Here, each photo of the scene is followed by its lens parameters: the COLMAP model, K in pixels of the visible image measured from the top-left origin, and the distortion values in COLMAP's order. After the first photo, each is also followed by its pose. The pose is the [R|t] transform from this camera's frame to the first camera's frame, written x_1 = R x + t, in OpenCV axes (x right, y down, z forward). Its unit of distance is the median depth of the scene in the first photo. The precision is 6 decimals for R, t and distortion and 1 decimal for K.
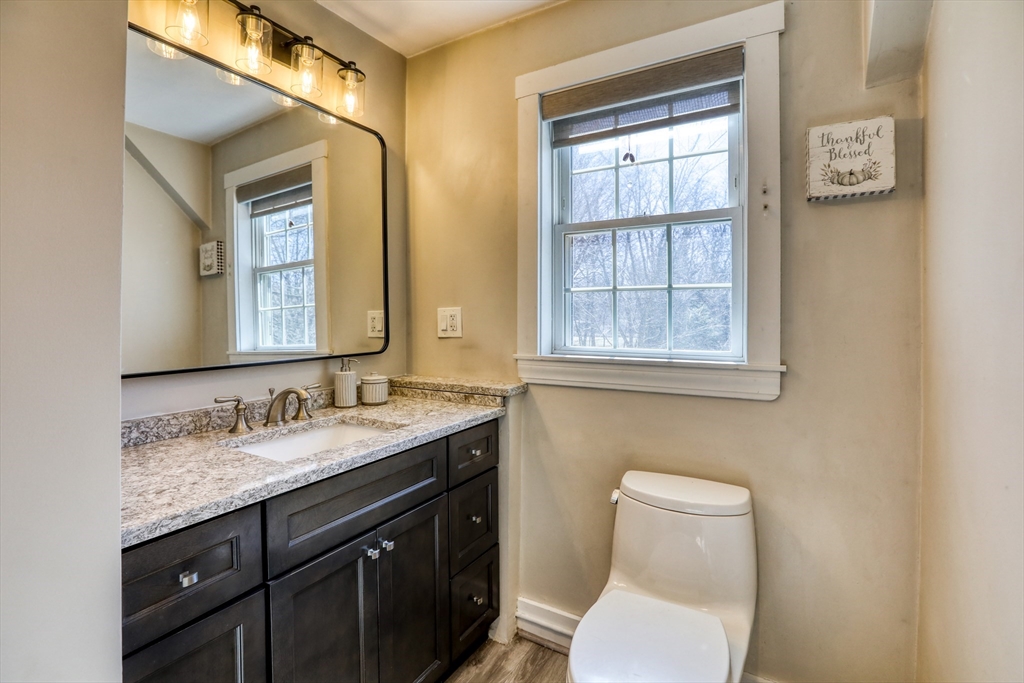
lens RADIAL K [[475.7, 0, 505.5], [0, 475.7, 334.4], [0, 0, 1]] dist [-0.025181, 0.005607]
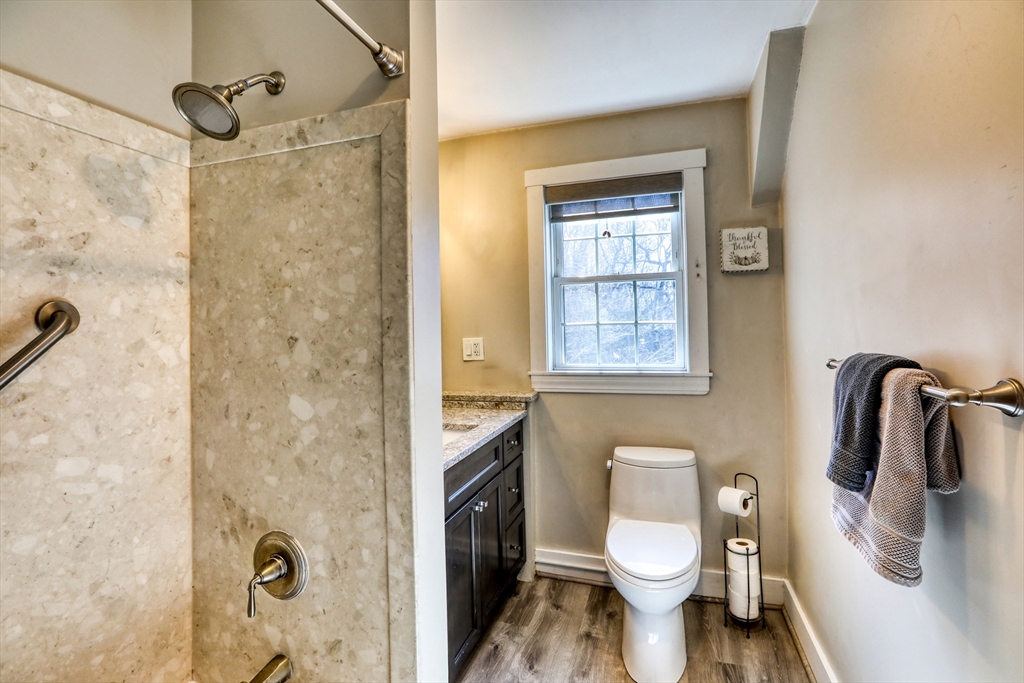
lens RADIAL K [[475.7, 0, 514.0], [0, 475.7, 342.6], [0, 0, 1]] dist [-0.025181, 0.005607]
pose [[0.977275, -0.029965, 0.209848, -0.342075], [0.030543, 0.999533, 0.000485, -0.049008], [-0.209765, 0.005935, 0.977734, -0.376389]]
